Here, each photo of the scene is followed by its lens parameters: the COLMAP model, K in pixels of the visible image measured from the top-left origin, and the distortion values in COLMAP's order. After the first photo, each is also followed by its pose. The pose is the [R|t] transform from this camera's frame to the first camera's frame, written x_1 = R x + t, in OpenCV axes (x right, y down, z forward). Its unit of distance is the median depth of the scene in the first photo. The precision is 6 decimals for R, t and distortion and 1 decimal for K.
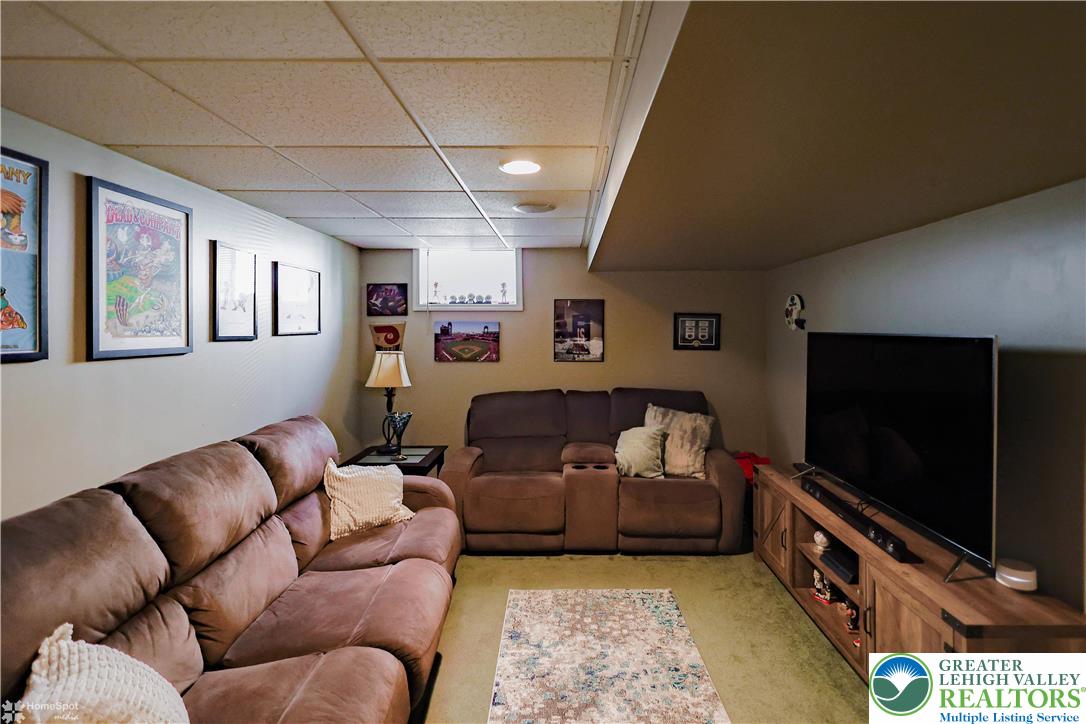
lens RADIAL K [[506.7, 0, 543.5], [0, 506.7, 328.3], [0, 0, 1]] dist [0.000545, 0.000286]
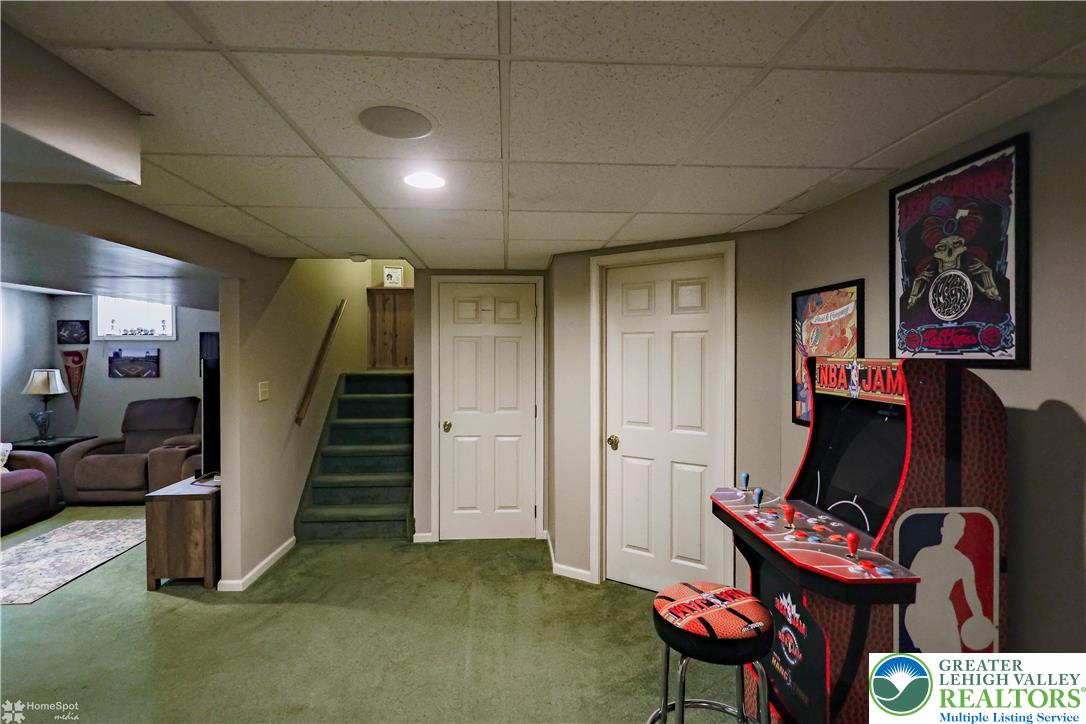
lens RADIAL K [[509.1, 0, 539.6], [0, 509.1, 357.0], [0, 0, 1]] dist [0.000107, 0.000492]
pose [[0.998211, -0.001033, 0.059773, 1.015095], [0.000559, 0.999968, 0.007949, 0.000139], [-0.059779, -0.007901, 0.998180, -0.519350]]
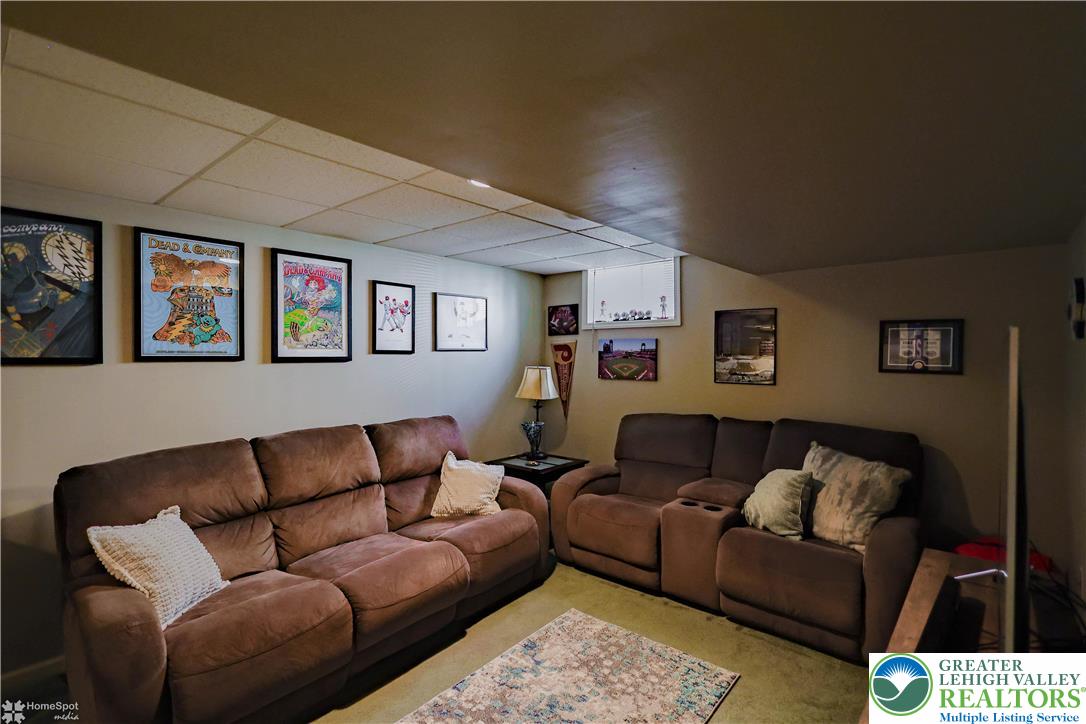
lens RADIAL K [[509.1, 0, 539.6], [0, 509.1, 357.0], [0, 0, 1]] dist [0.000107, 0.000492]
pose [[0.761508, 0.002854, -0.648149, 0.420408], [-0.000135, 0.999991, 0.004245, 0.020444], [0.648155, -0.003145, 0.761502, 0.169243]]
